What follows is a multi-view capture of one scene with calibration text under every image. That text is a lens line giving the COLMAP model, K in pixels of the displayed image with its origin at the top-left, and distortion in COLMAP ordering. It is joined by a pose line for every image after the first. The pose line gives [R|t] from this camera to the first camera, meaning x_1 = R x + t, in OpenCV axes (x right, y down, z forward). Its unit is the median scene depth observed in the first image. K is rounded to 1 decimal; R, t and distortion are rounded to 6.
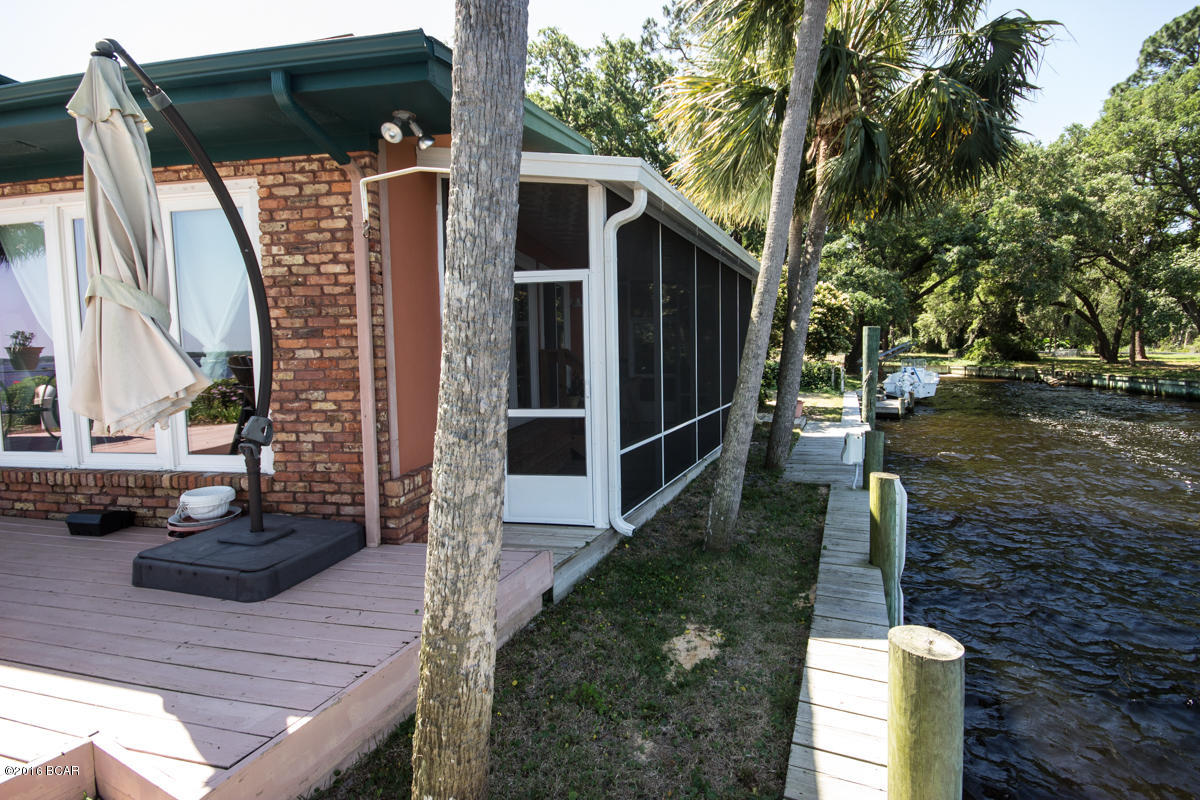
lens RADIAL K [[557.8, 0, 605.3], [0, 557.8, 392.6], [0, 0, 1]] dist [0.006221, -0.005554]
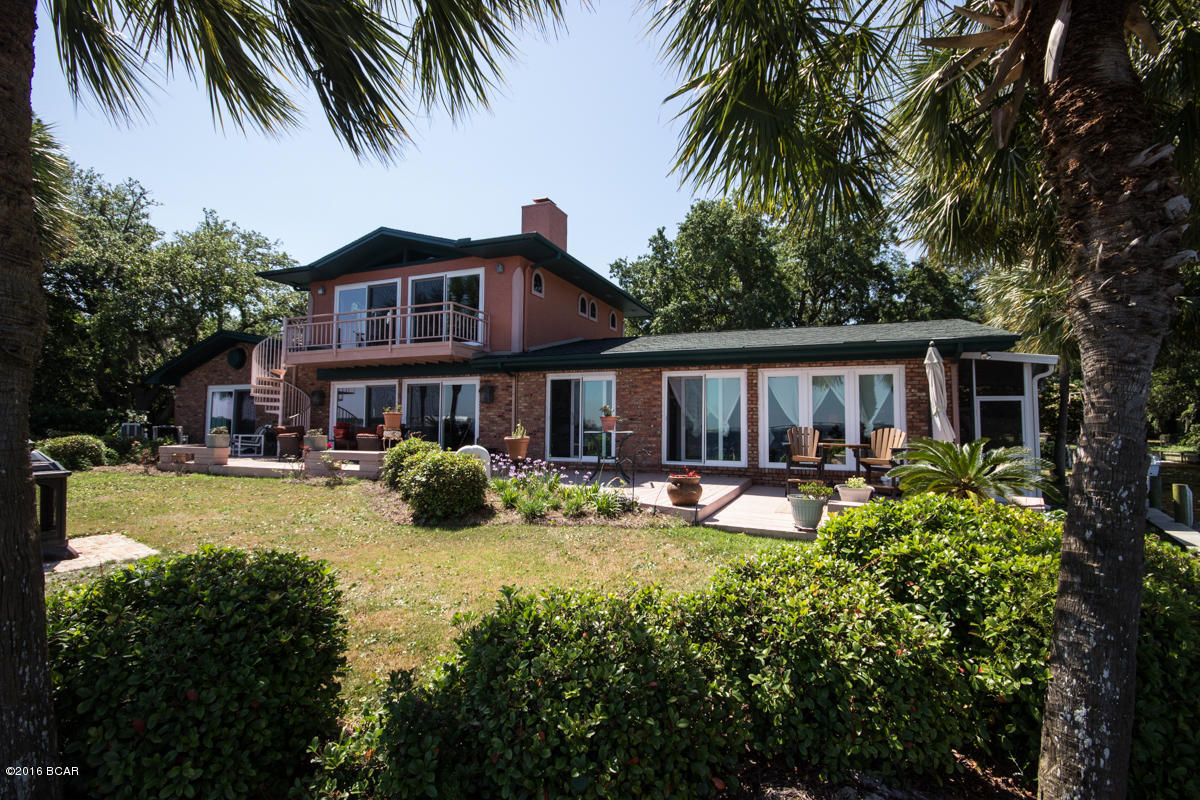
lens RADIAL K [[557.8, 0, 605.3], [0, 557.8, 392.6], [0, 0, 1]] dist [0.006221, -0.005554]
pose [[0.975732, 0.011350, -0.218676, -1.275558], [-0.040208, 0.990962, -0.127975, 0.149047], [0.215247, 0.133661, 0.967369, -1.747323]]
